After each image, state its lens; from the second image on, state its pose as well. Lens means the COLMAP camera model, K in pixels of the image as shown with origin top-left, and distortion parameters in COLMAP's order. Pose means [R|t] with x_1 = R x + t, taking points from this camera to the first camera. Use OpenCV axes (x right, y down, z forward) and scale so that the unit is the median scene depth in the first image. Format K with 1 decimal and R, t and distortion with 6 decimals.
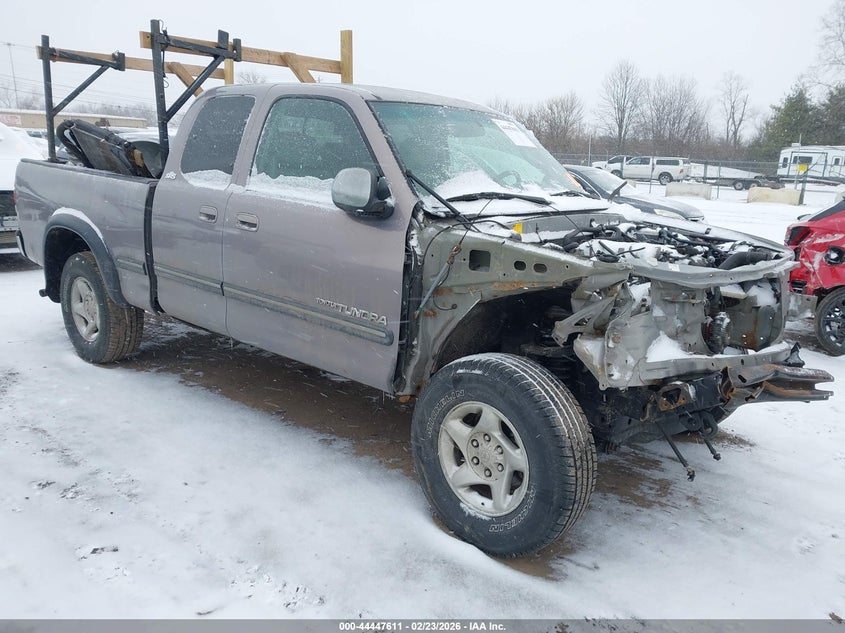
lens RADIAL K [[679.1, 0, 434.7], [0, 679.1, 316.7], [0, 0, 1]] dist [0.008666, 0.005102]
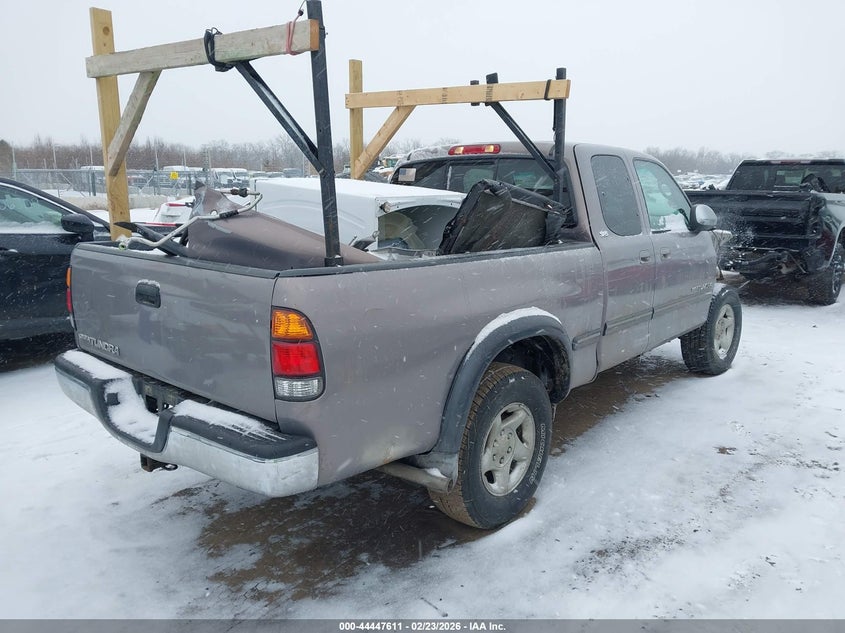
lens RADIAL K [[679.1, 0, 434.7], [0, 679.1, 316.7], [0, 0, 1]] dist [0.008666, 0.005102]
pose [[-0.012666, -0.236992, 0.971429, -1.422356], [0.225419, 0.945821, 0.233684, -0.390426], [-0.974180, 0.221938, 0.041443, 1.256839]]
